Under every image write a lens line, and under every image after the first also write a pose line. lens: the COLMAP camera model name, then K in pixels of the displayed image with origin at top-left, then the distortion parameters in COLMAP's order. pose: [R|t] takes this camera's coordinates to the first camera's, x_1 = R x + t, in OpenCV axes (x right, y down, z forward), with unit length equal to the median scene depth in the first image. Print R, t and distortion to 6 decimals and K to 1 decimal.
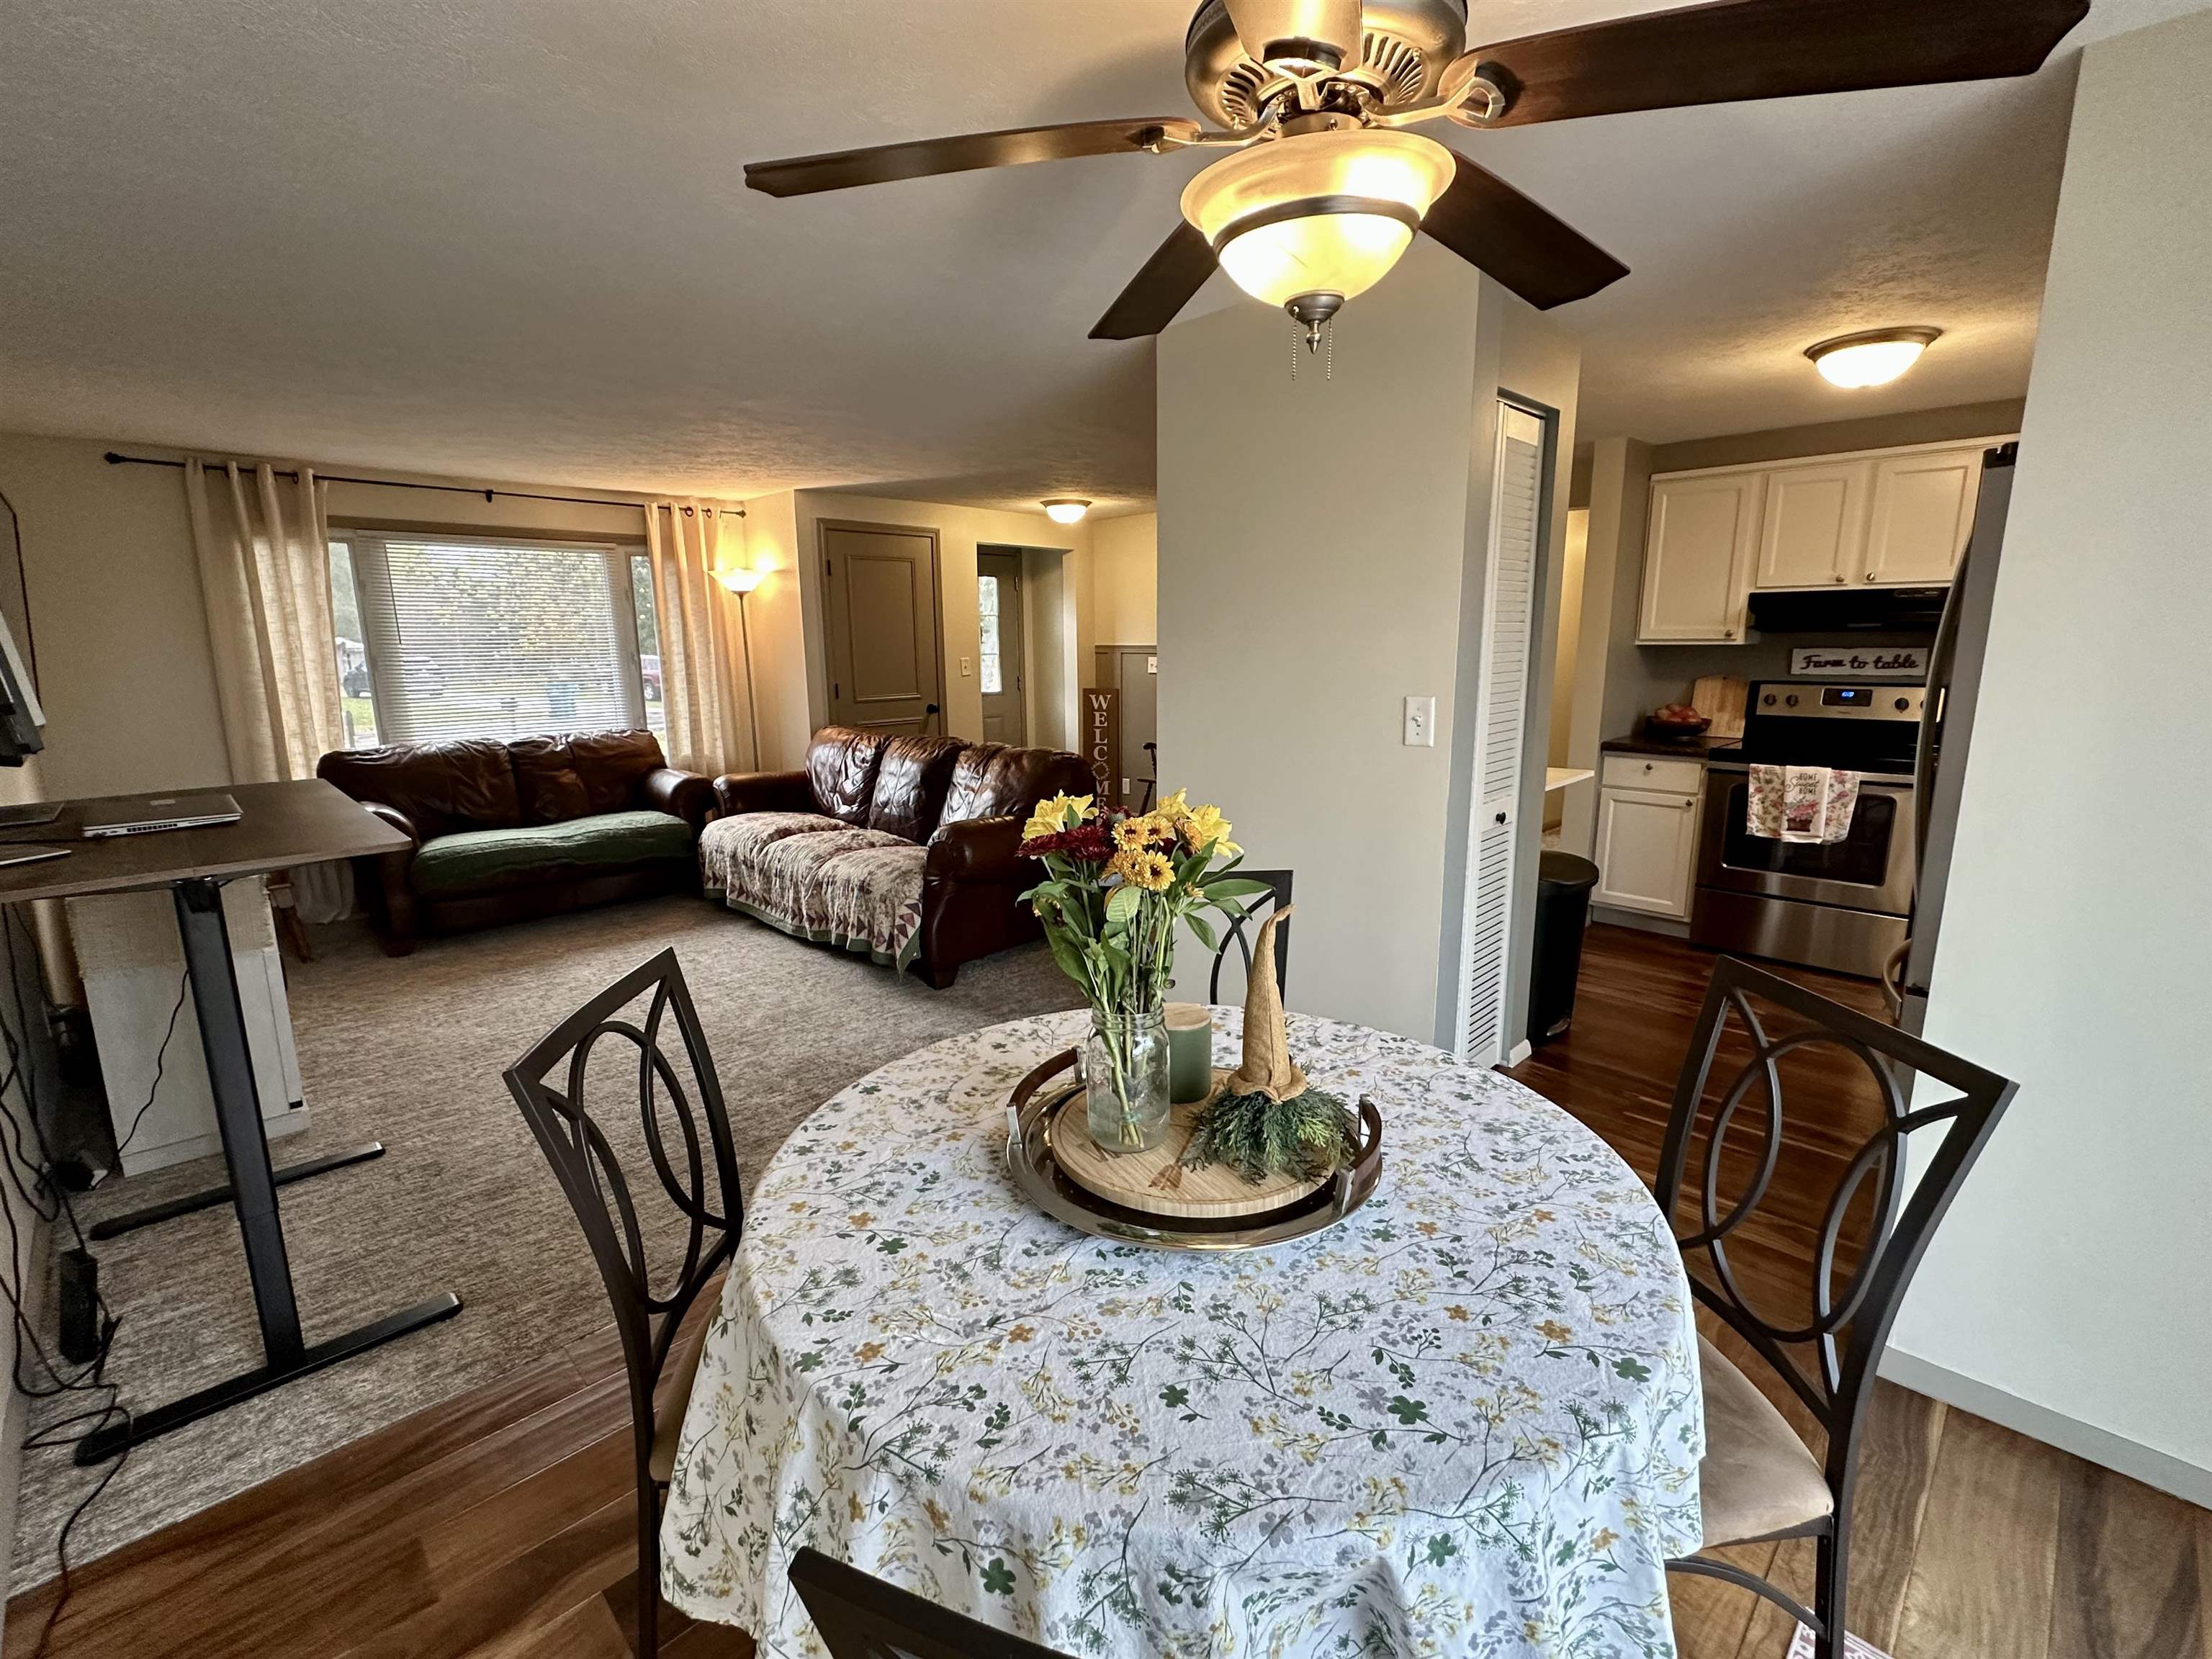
lens RADIAL K [[978.7, 0, 1100.1], [0, 978.7, 828.6], [0, 0, 1]] dist [-0.001005, -0.000436]
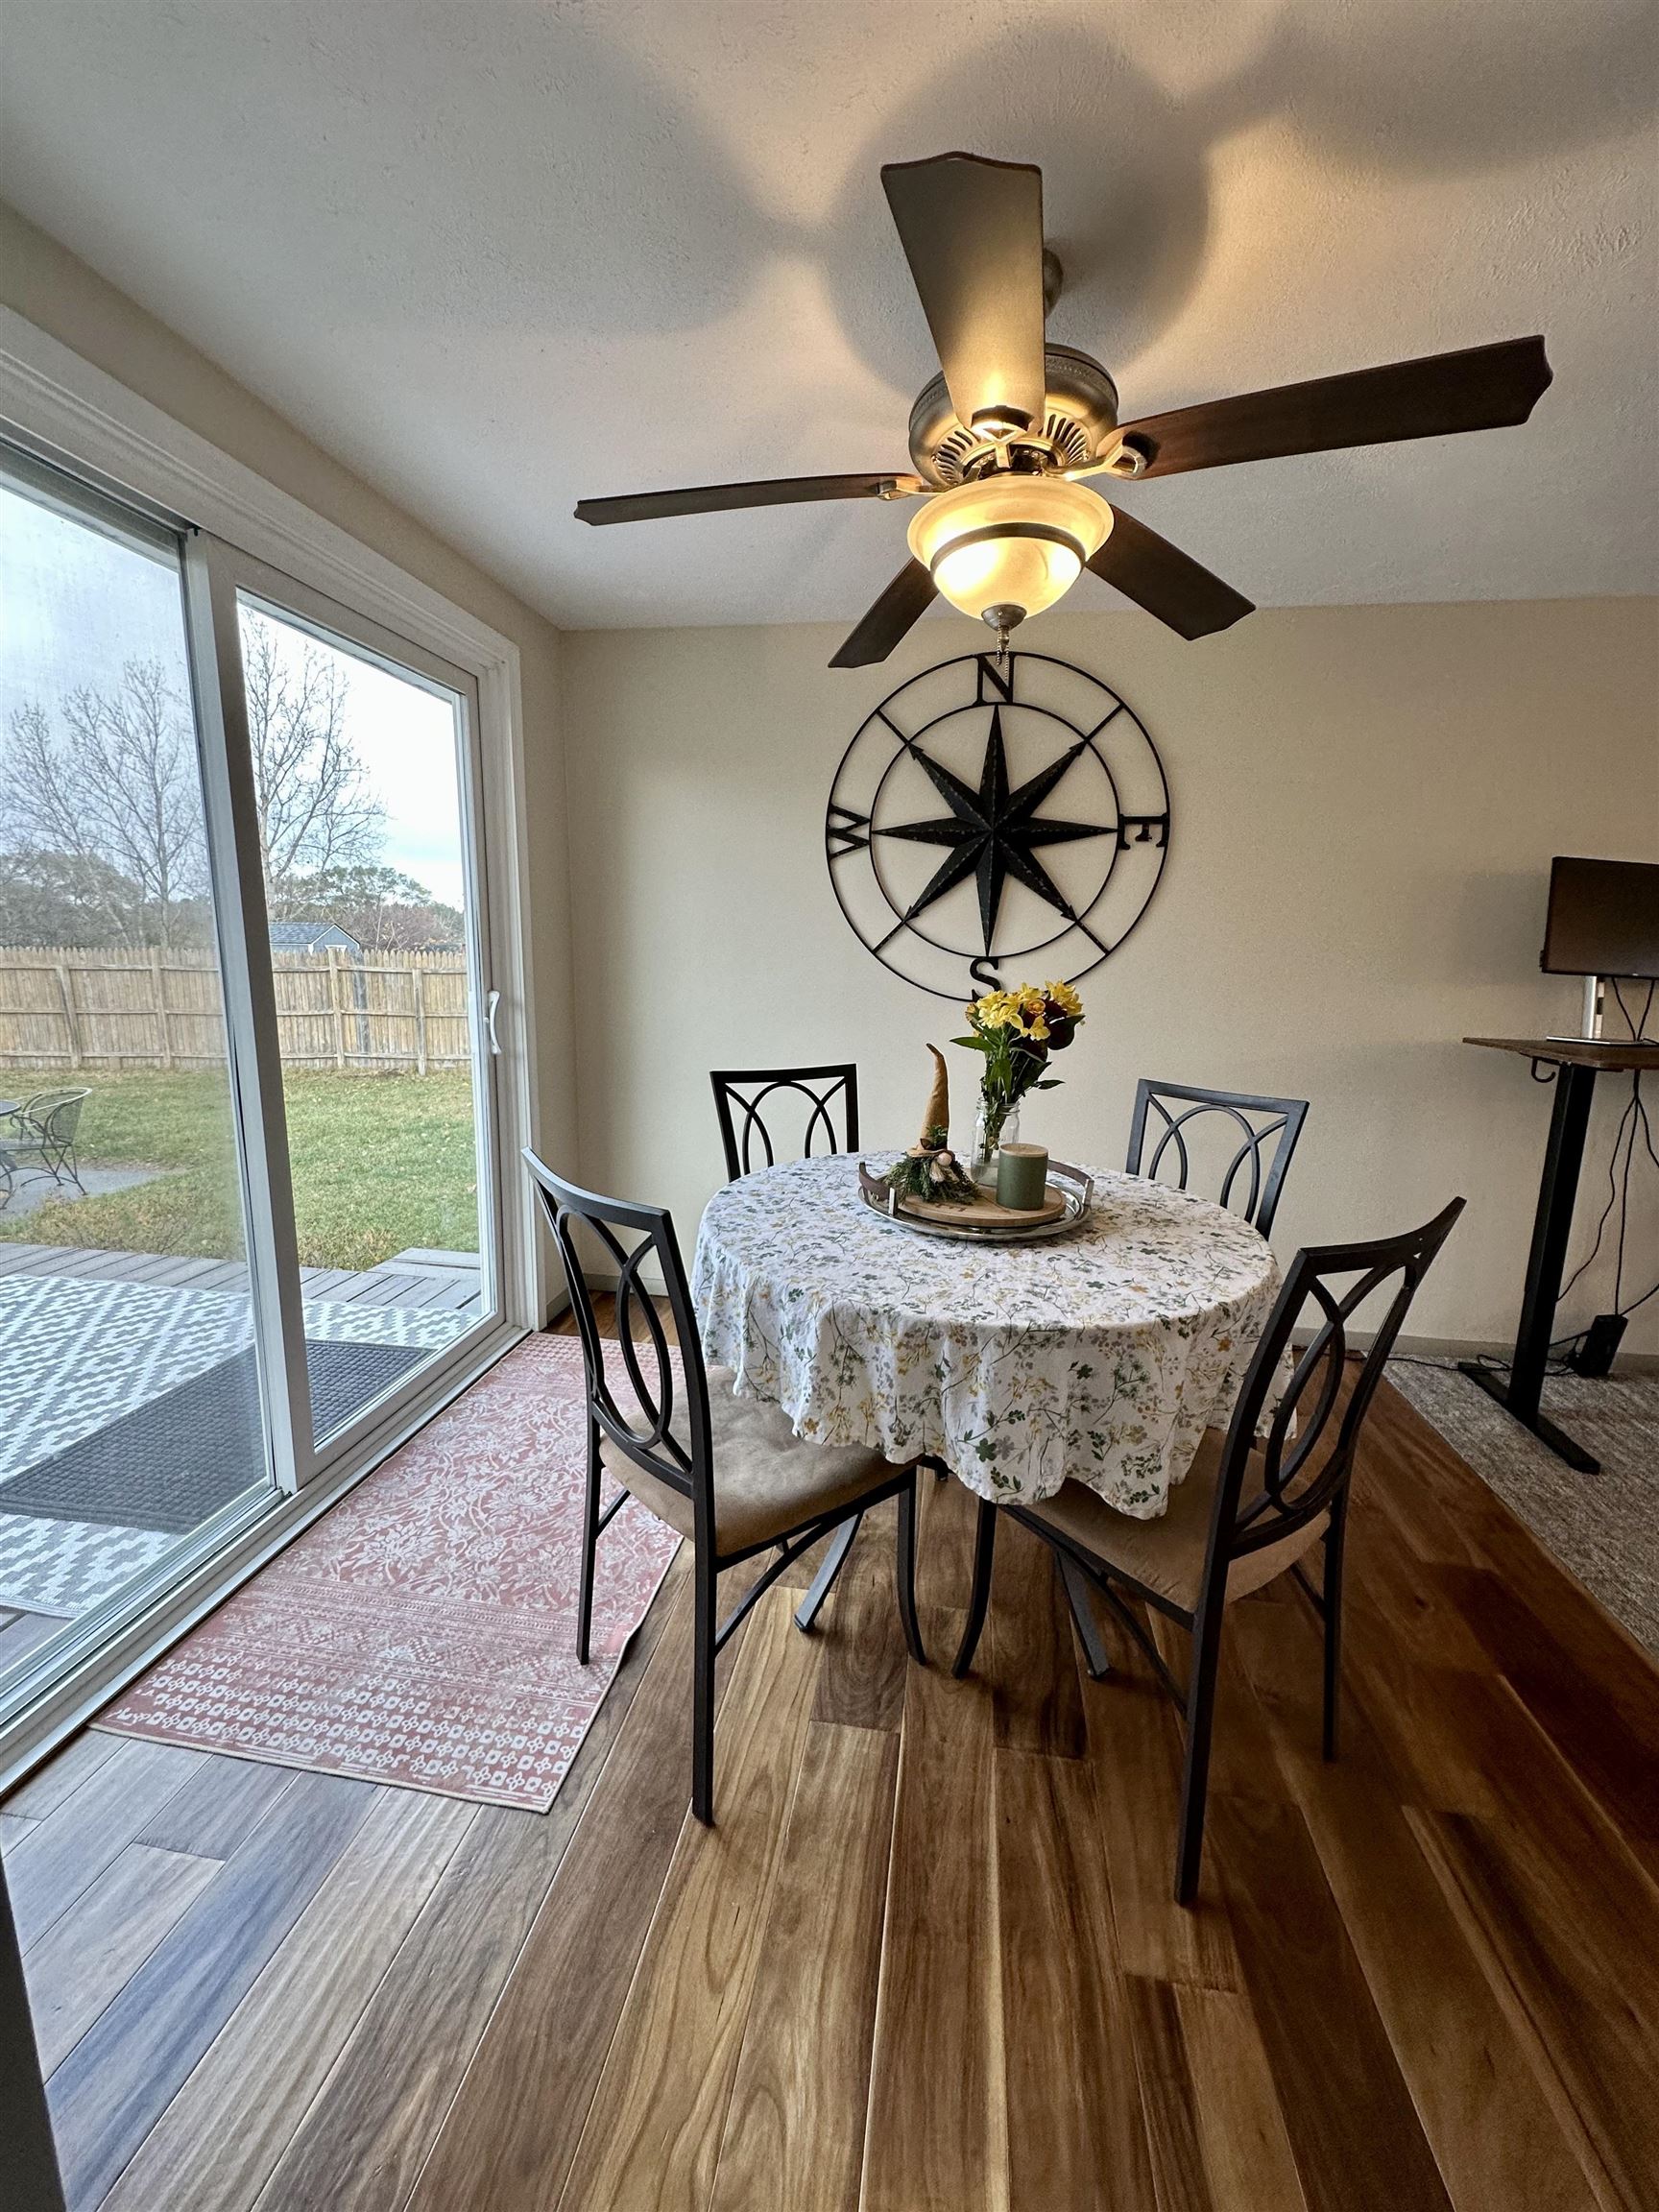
lens RADIAL K [[883.9, 0, 829.5], [0, 883.9, 1106.0], [0, 0, 1]] dist [0.001481, 0.000000]
pose [[-0.799121, 0.100547, -0.592703, 0.305970], [-0.126693, 0.935605, 0.329533, -0.073162], [0.587669, 0.338427, -0.734923, 0.510579]]
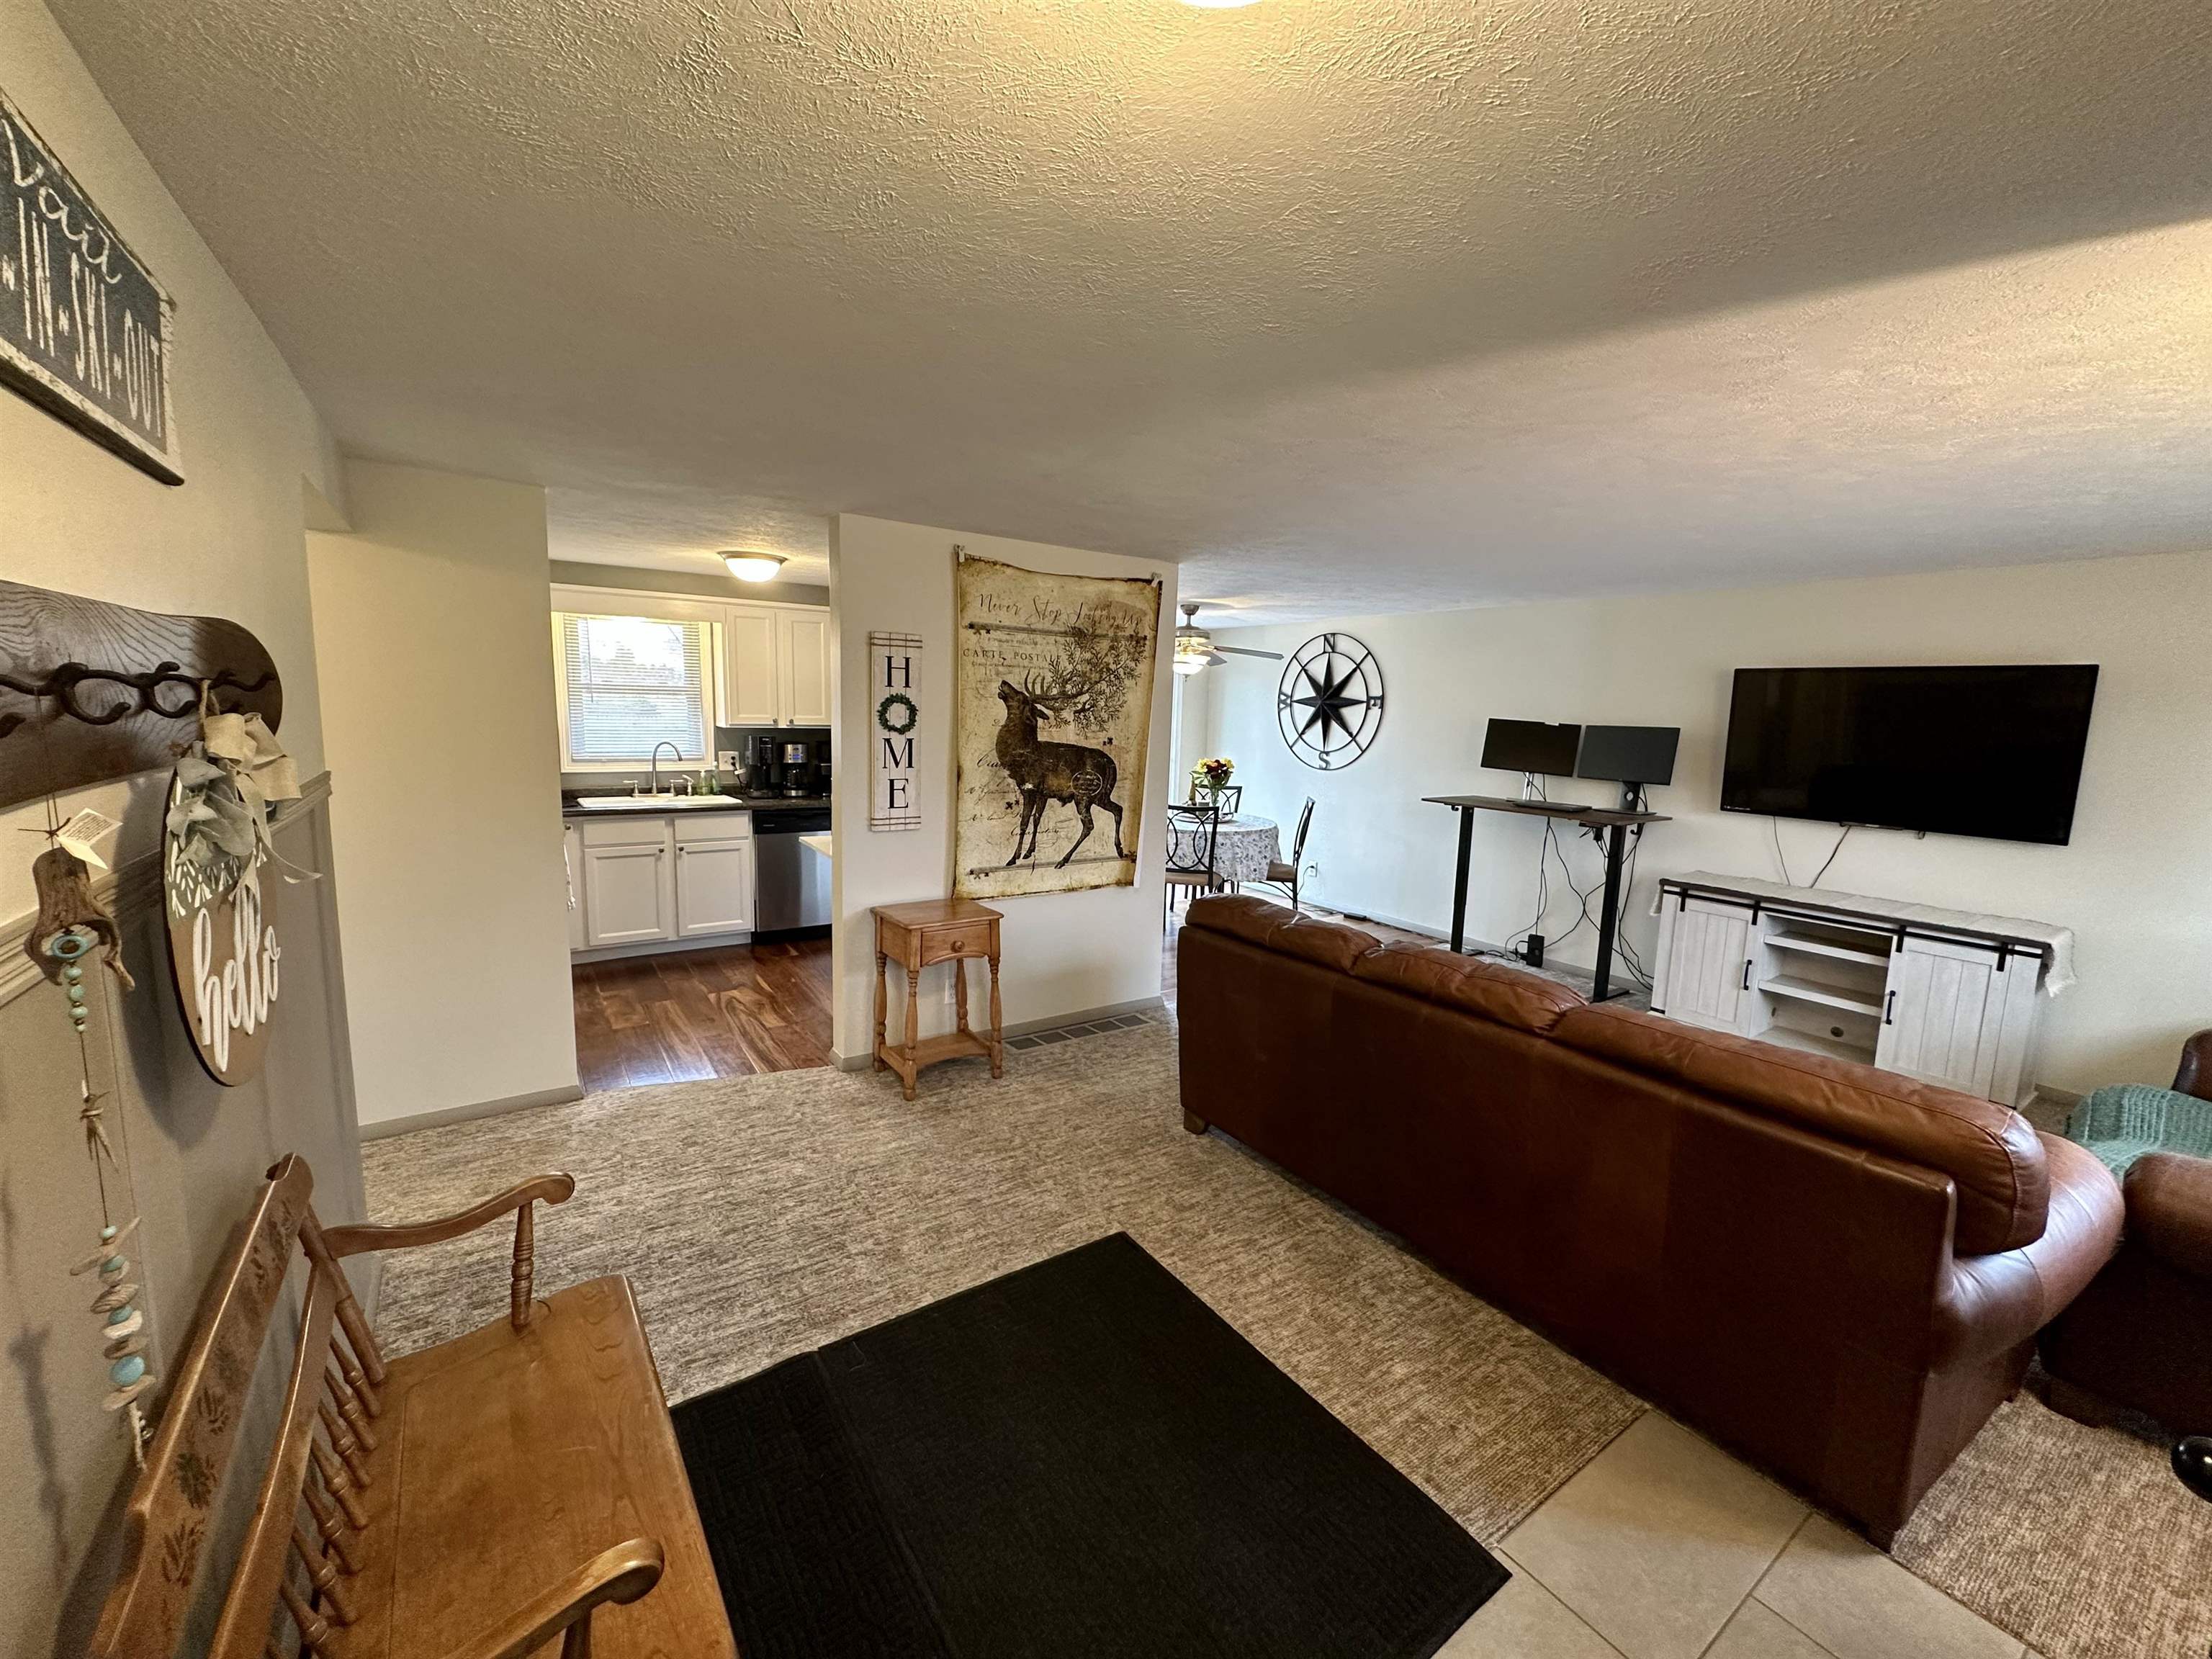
lens RADIAL K [[877.6, 0, 1106.3], [0, 877.6, 825.5], [0, 0, 1]] dist [0.000128, -0.000577]
pose [[-0.984514, -0.045749, 0.169233, -0.060589], [0.010905, 0.947497, 0.319578, -0.352462], [-0.174968, 0.316474, -0.932325, 1.622821]]
